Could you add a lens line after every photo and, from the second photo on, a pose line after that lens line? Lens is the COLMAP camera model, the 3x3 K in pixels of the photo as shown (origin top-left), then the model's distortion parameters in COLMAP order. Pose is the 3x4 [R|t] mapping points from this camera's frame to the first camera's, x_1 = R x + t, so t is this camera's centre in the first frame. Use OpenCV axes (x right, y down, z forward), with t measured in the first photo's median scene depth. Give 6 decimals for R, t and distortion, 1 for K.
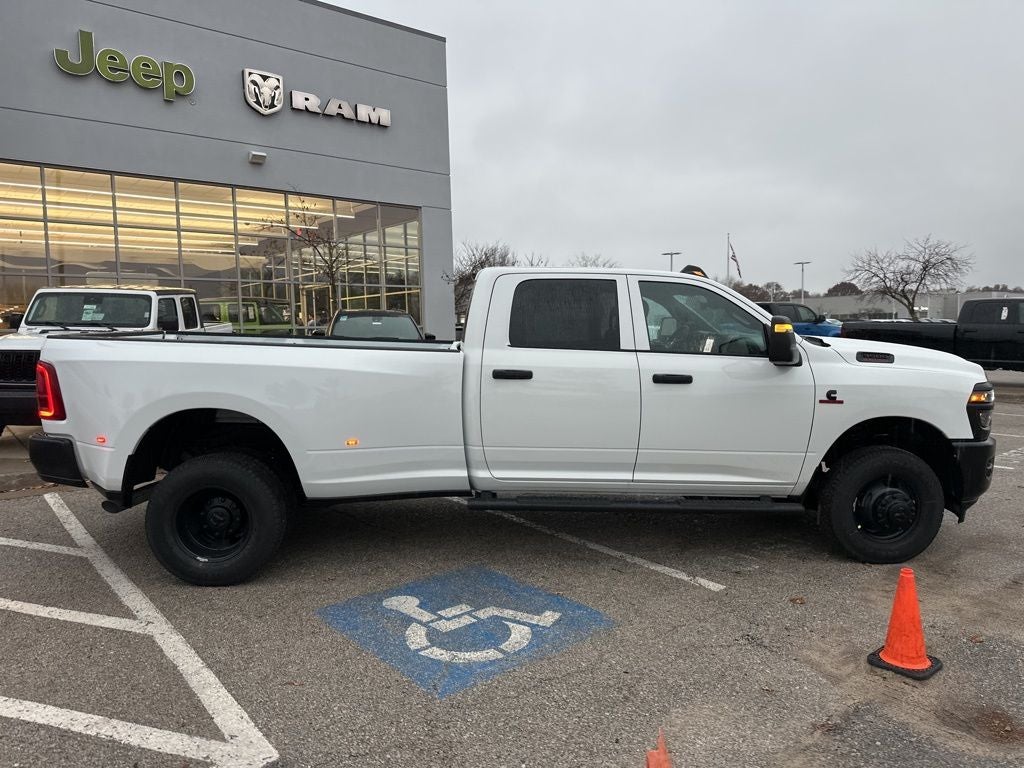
lens RADIAL K [[716.6, 0, 515.7], [0, 716.6, 380.2], [0, 0, 1]] dist [0.086645, -0.121477]
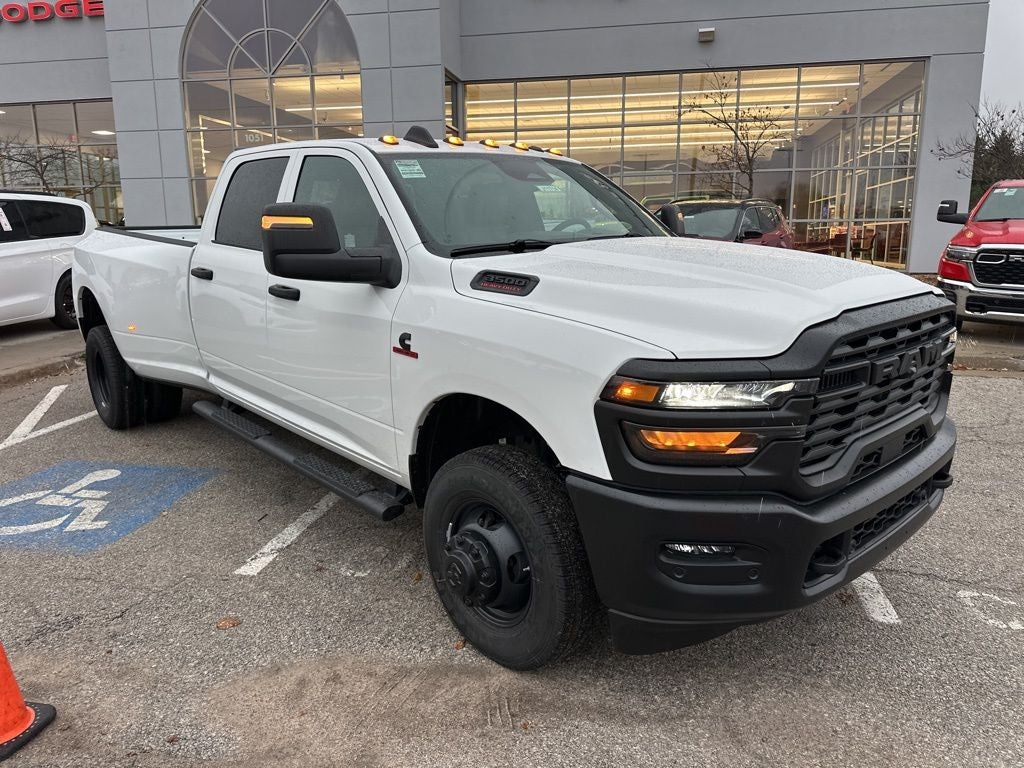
lens RADIAL K [[729.6, 0, 525.7], [0, 729.6, 371.5], [0, 0, 1]] dist [0.071148, -0.081231]
pose [[0.628094, 0.155934, -0.762353, 0.950312], [-0.058123, 0.986380, 0.153871, -0.051909], [0.775964, -0.052335, 0.628603, 0.701780]]
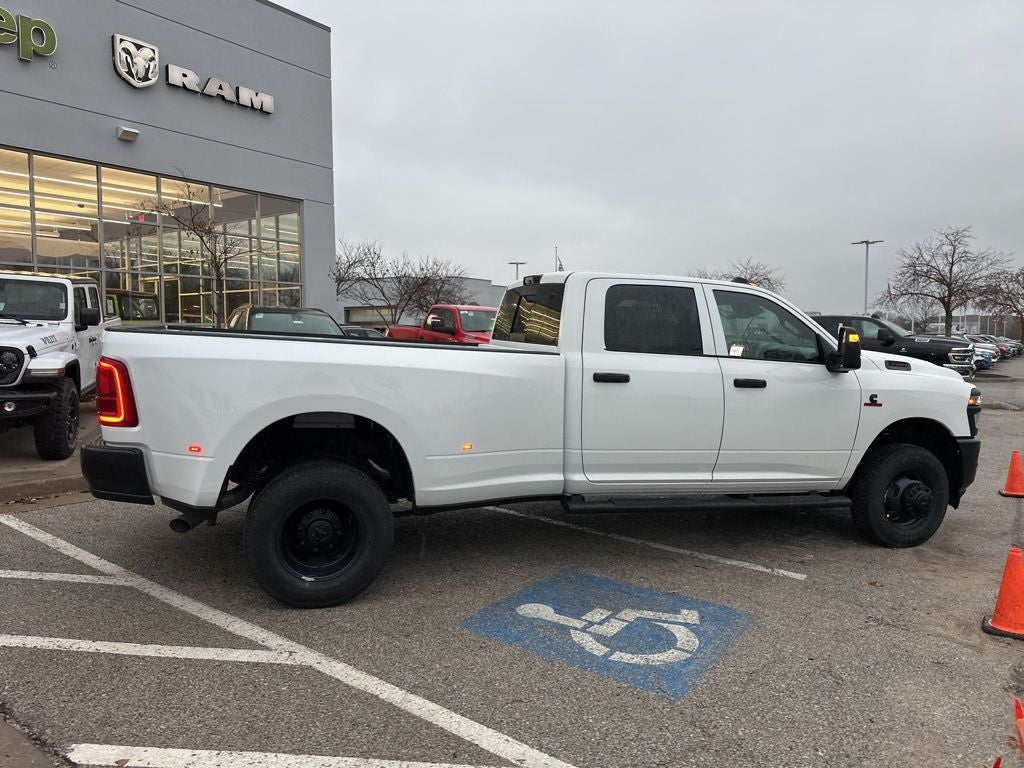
lens RADIAL K [[715.3, 0, 514.9], [0, 715.3, 381.0], [0, 0, 1]] dist [0.061220, -0.077620]
pose [[0.968805, 0.007194, 0.247719, -0.376304], [-0.005926, 0.999965, -0.005863, 0.002977], [-0.247752, 0.004212, 0.968814, 0.056932]]
